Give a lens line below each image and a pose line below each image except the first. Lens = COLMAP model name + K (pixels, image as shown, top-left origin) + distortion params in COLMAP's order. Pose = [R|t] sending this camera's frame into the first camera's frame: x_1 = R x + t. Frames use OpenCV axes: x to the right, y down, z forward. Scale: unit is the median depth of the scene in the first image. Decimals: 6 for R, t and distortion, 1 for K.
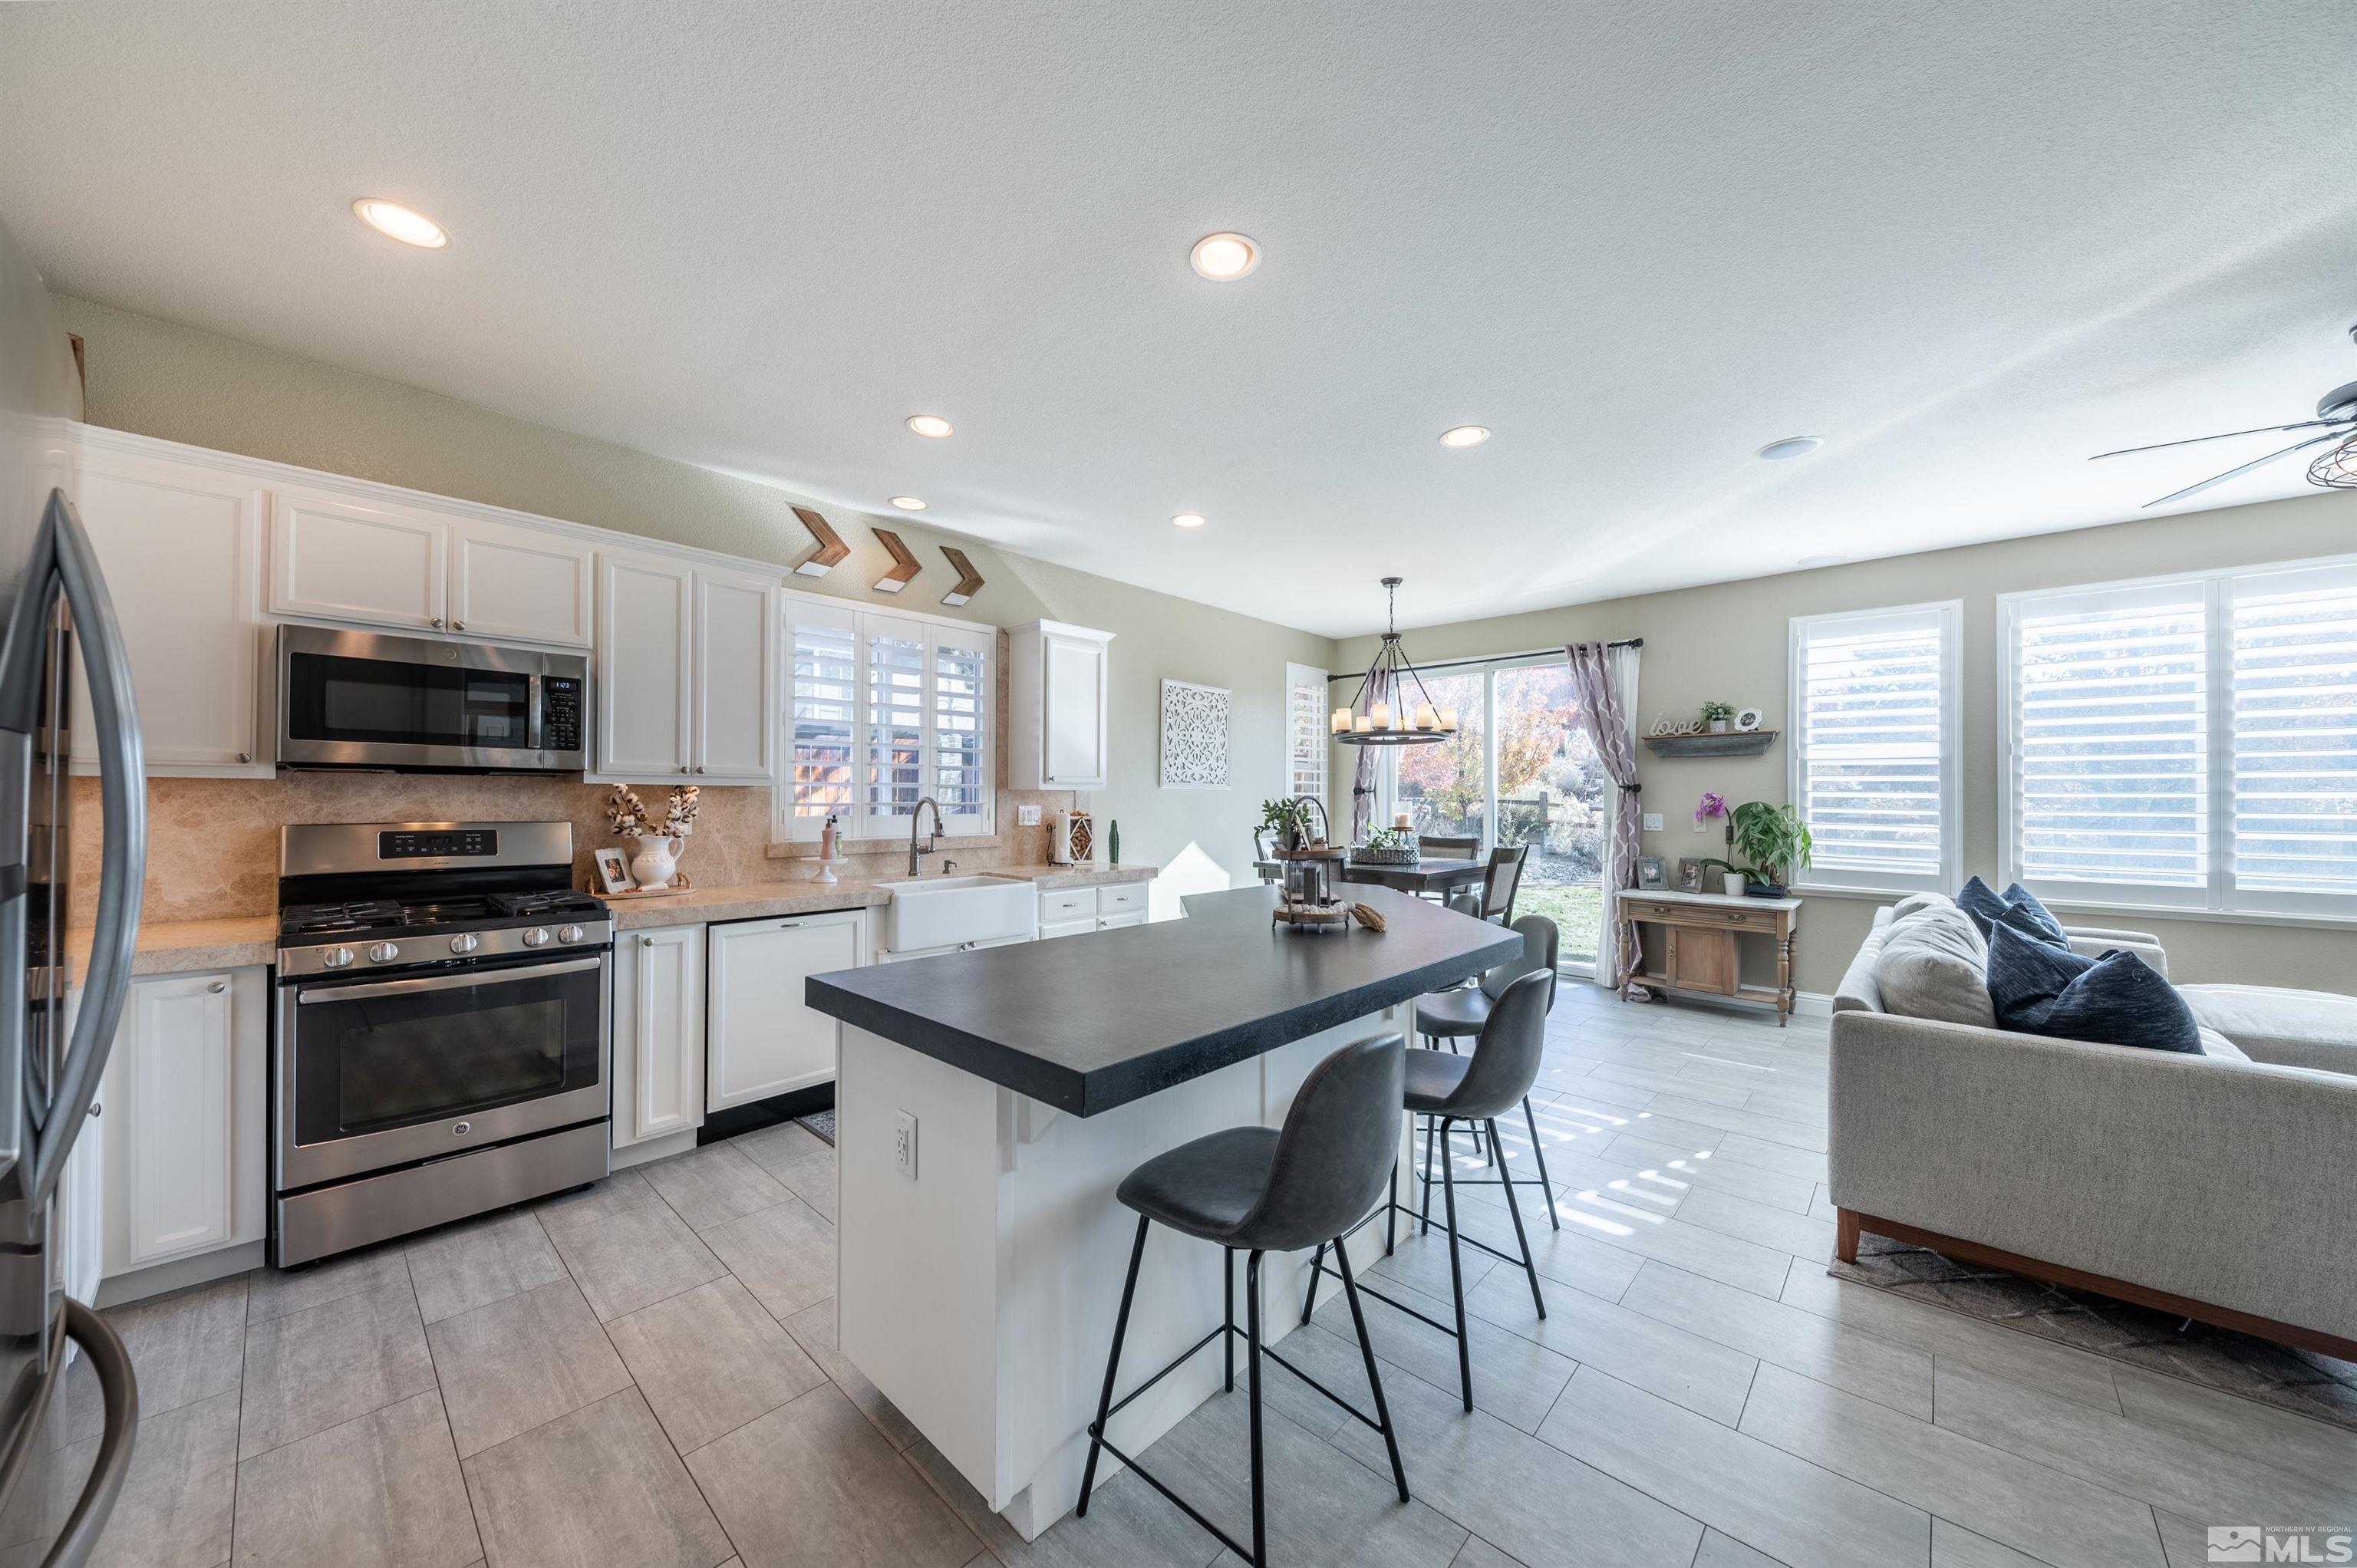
lens RADIAL K [[818.5, 0, 1168.9], [0, 818.5, 794.0], [0, 0, 1]] dist [0.005489, -0.004669]
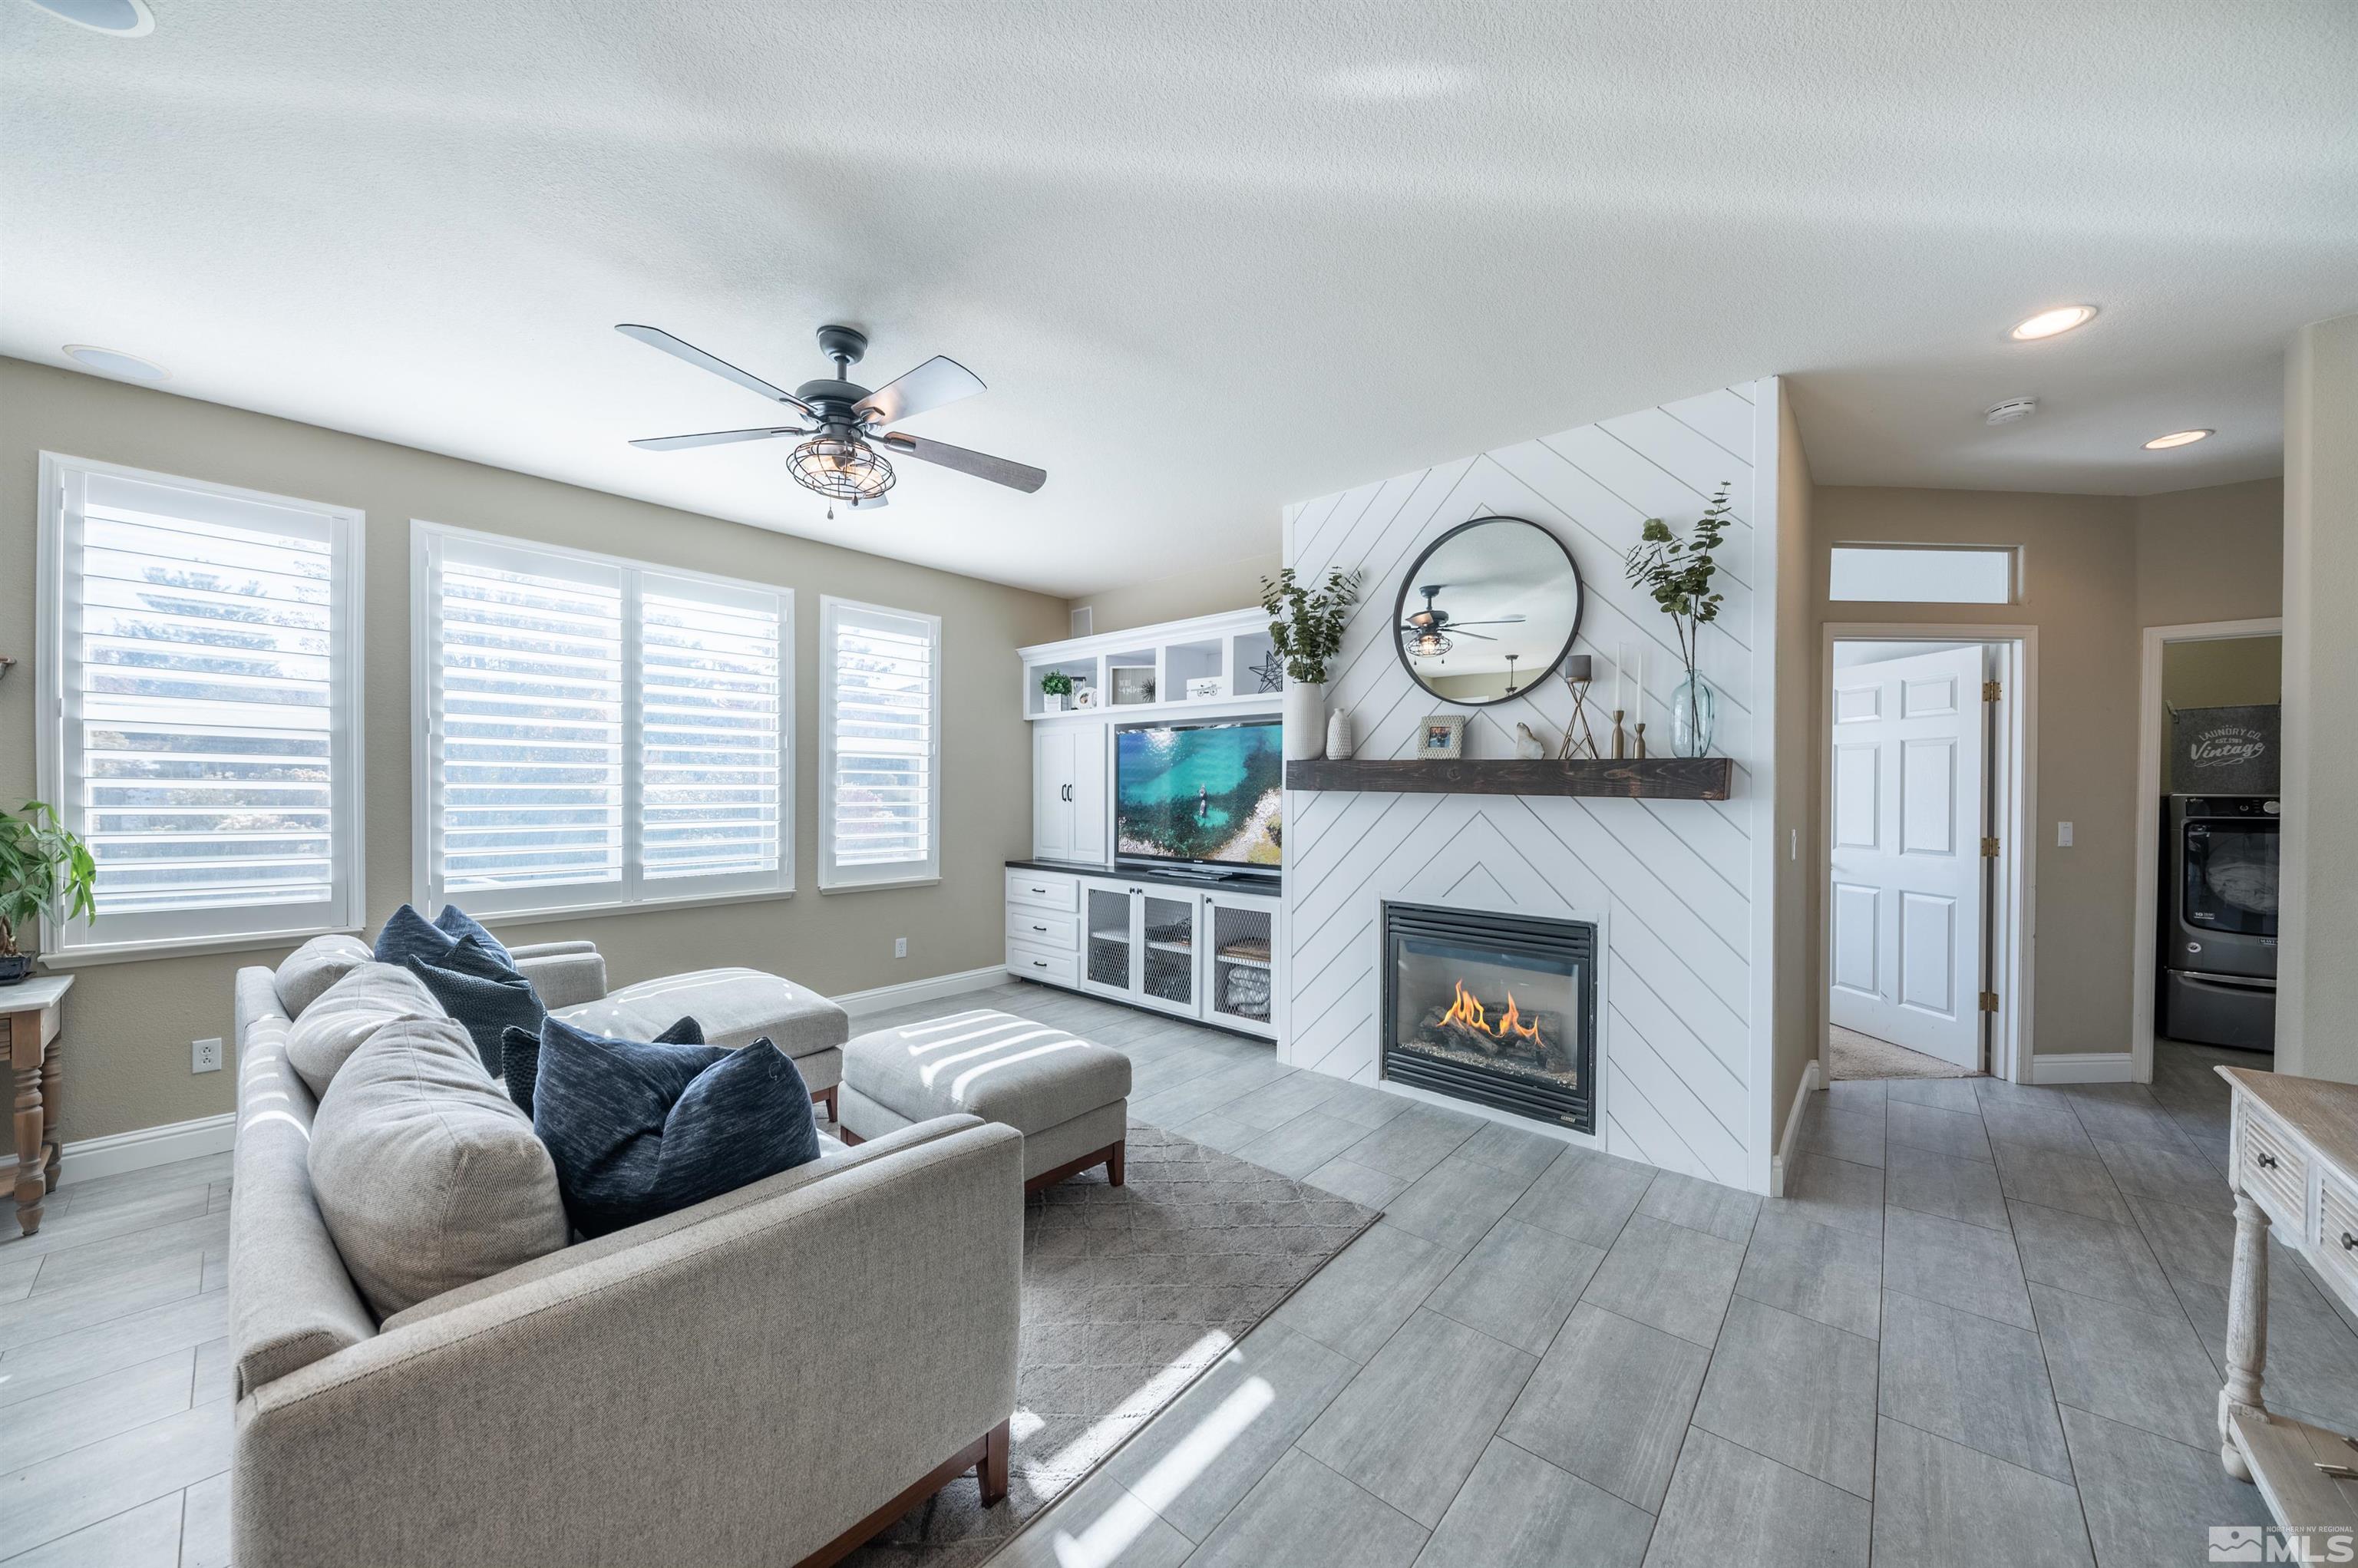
lens RADIAL K [[818.9, 0, 1185.1], [0, 818.9, 796.4], [0, 0, 1]] dist [0.005489, -0.004669]
pose [[-0.036400, -0.014454, 0.999233, 0.233870], [-0.012092, 0.999829, 0.014022, -0.007885], [-0.999264, -0.011572, -0.036568, 0.319209]]
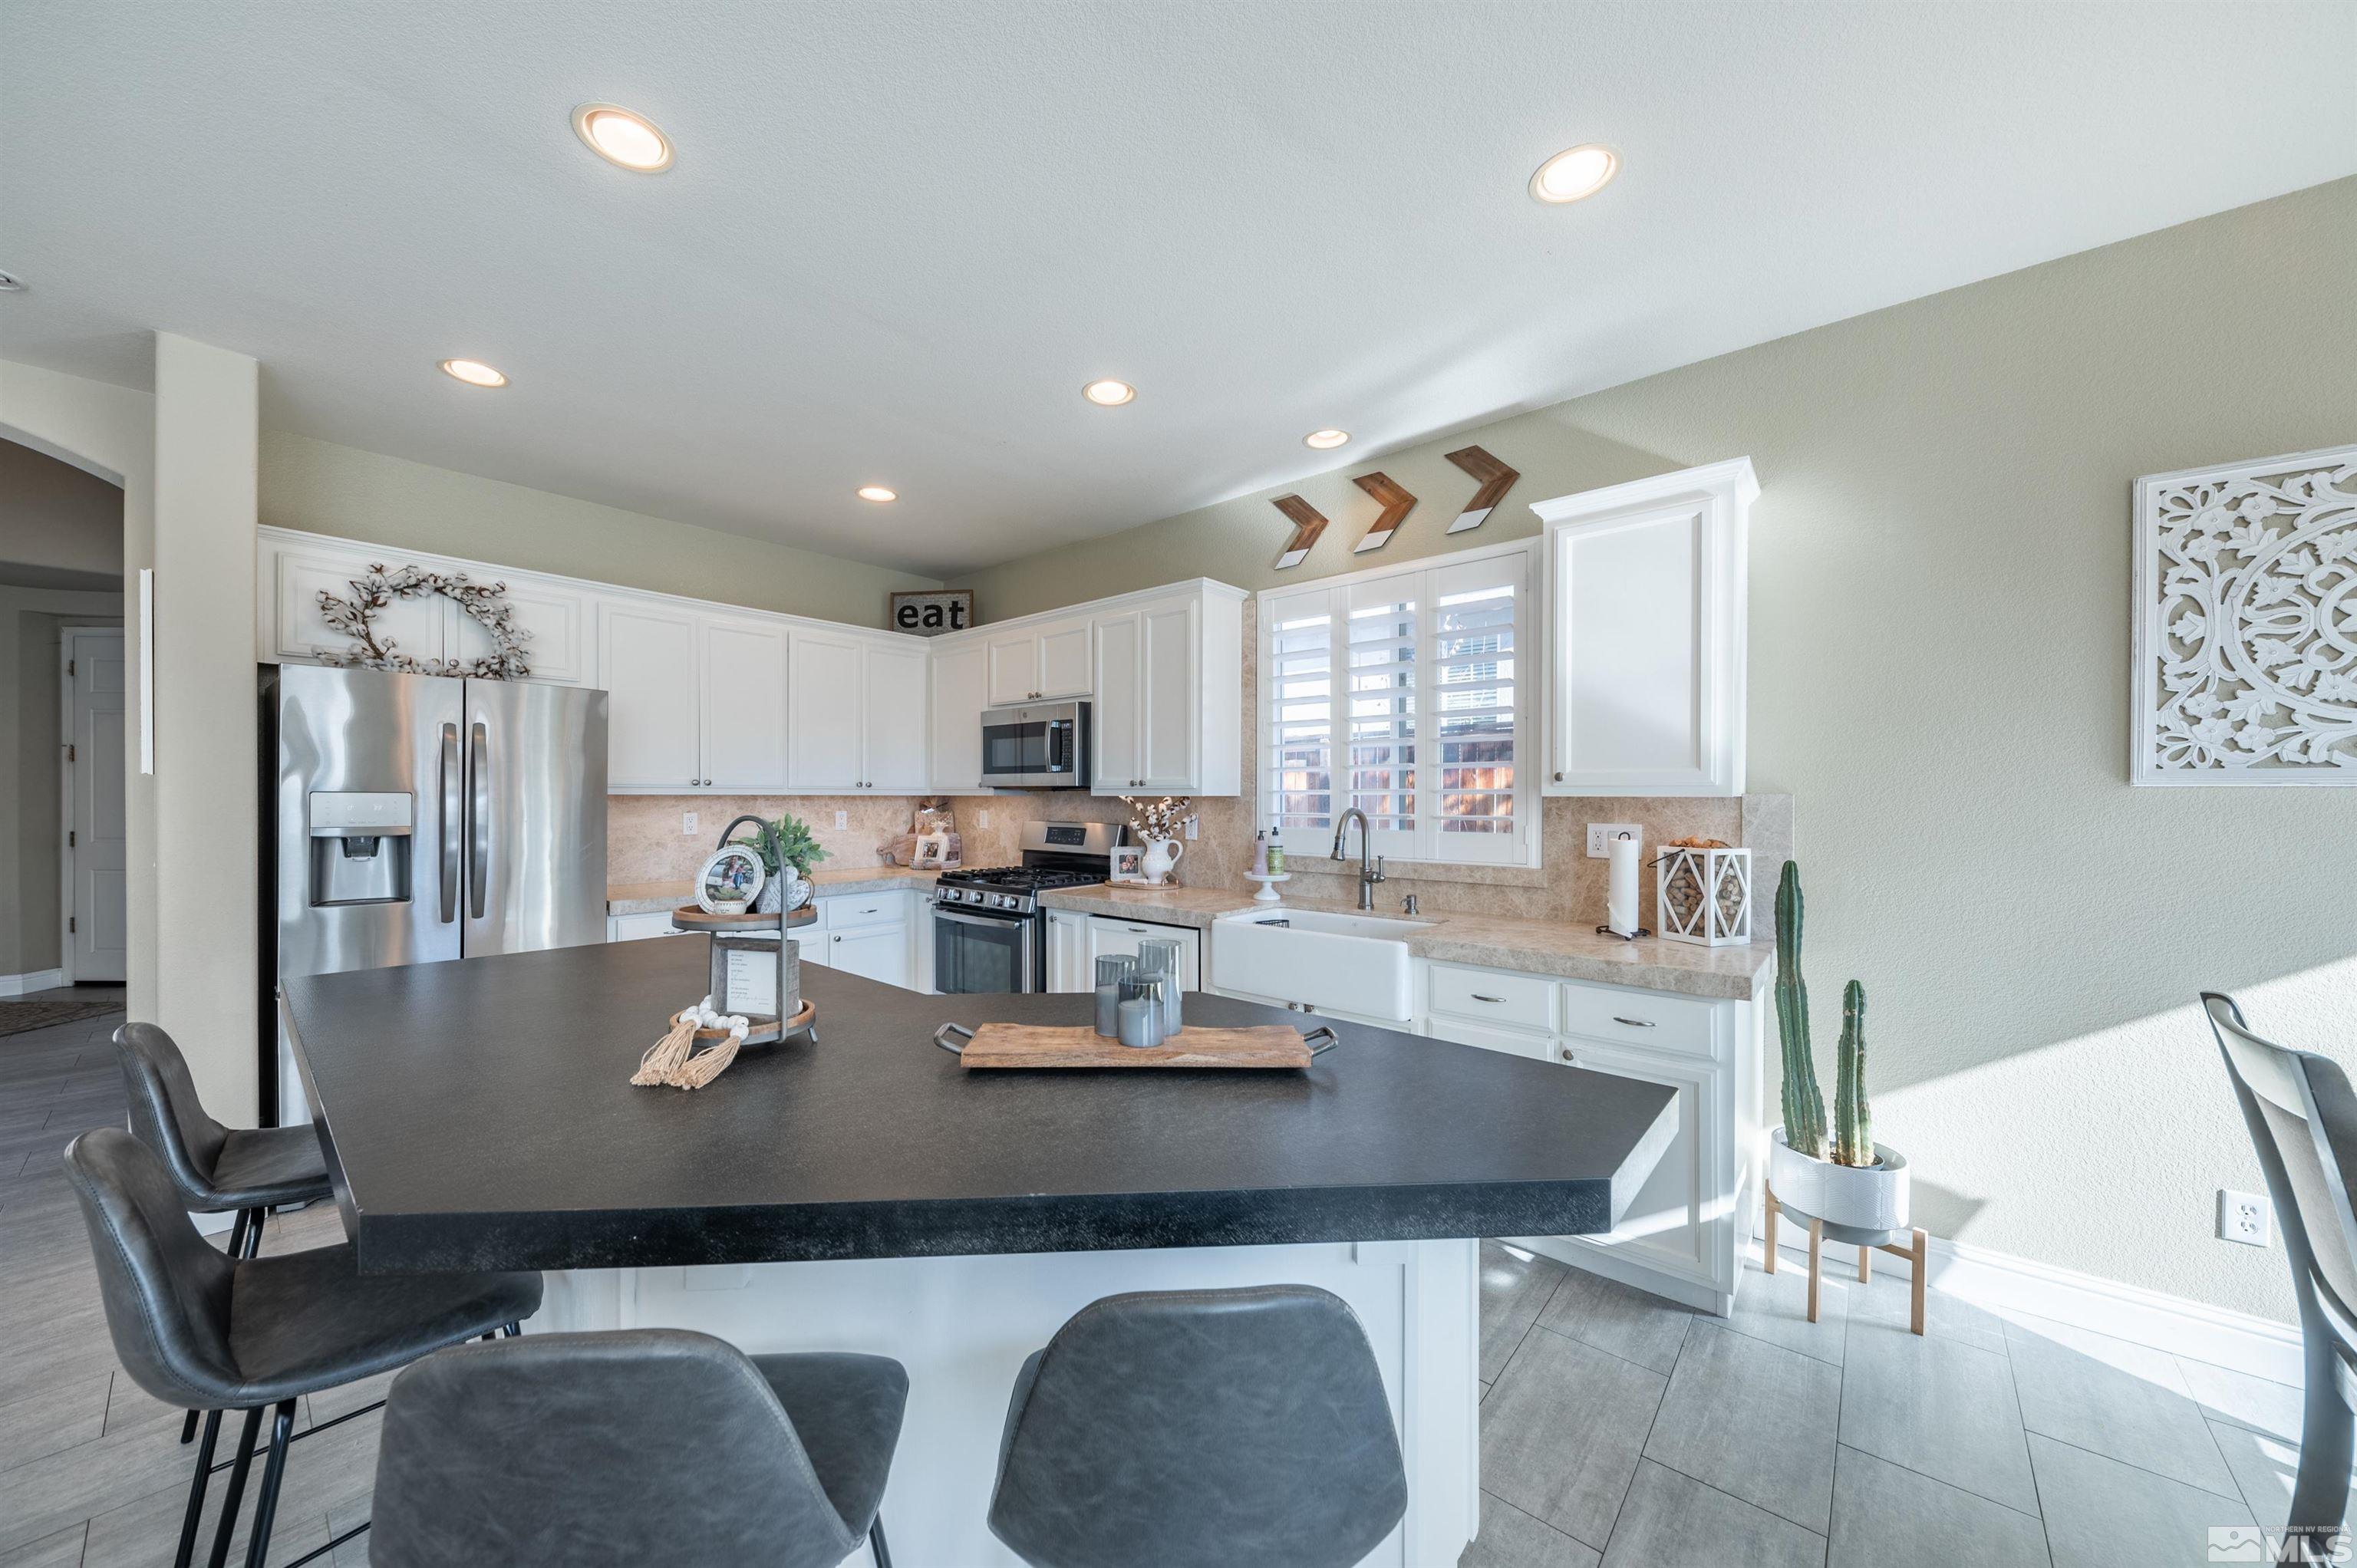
lens RADIAL K [[818.5, 0, 1154.3], [0, 818.5, 800.8], [0, 0, 1]] dist [0.005489, -0.004669]
pose [[0.035871, 0.001480, -0.999355, 0.423559], [0.005242, 0.999985, 0.001669, -0.004434], [0.999343, -0.005298, 0.035863, 0.715396]]
